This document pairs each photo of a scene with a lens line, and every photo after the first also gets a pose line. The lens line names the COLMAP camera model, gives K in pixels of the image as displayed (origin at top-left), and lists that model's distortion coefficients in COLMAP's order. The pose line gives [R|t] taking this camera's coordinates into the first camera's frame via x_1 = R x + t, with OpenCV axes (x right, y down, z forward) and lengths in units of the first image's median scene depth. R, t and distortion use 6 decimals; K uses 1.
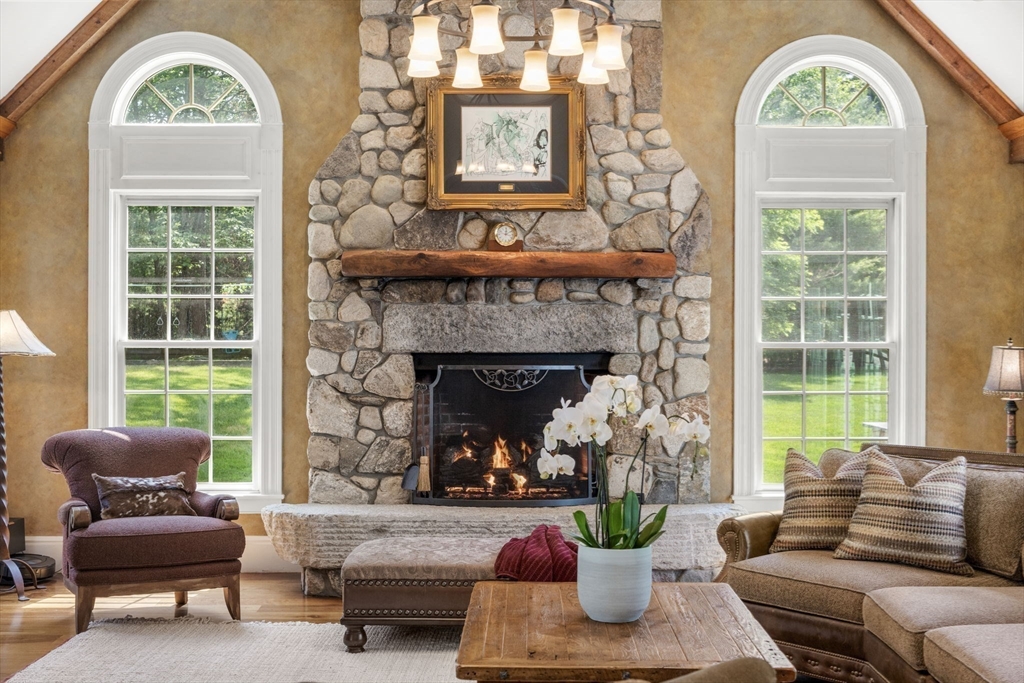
lens RADIAL K [[1373.7, 0, 512.0], [0, 1373.7, 341.5], [0, 0, 1]] dist [-0.020315, 0.020132]
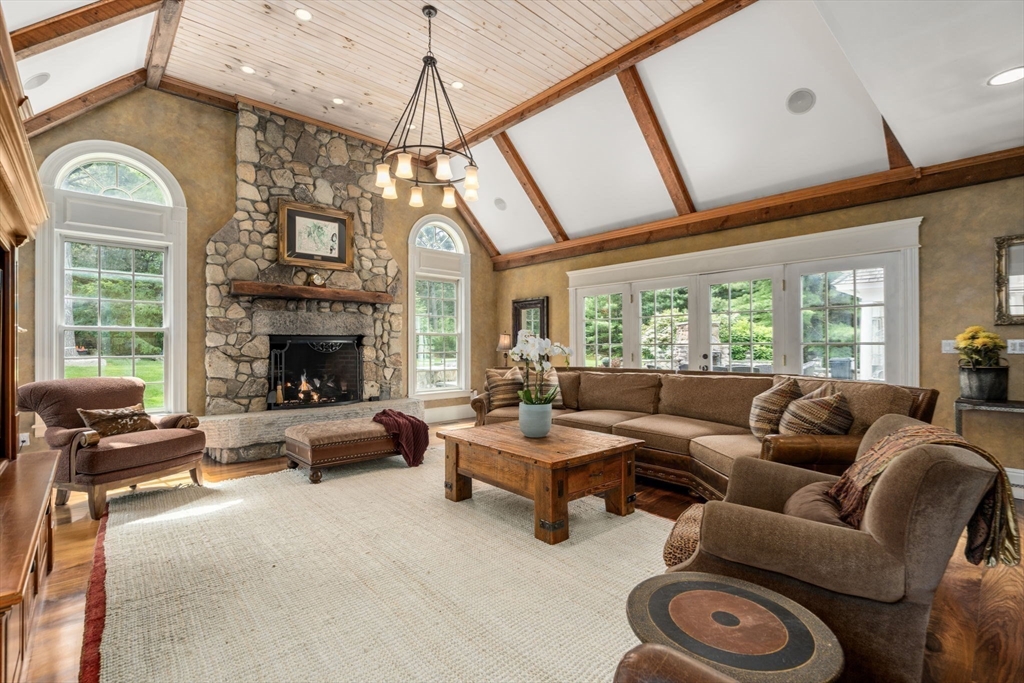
lens RADIAL K [[471.0, 0, 511.7], [0, 471.0, 344.5], [0, 0, 1]] dist [0.002995, 0.000750]
pose [[0.744274, -0.003224, 0.667867, -0.268090], [0.012114, 0.999889, -0.008673, 0.032530], [-0.667764, 0.014546, 0.744231, 0.252840]]
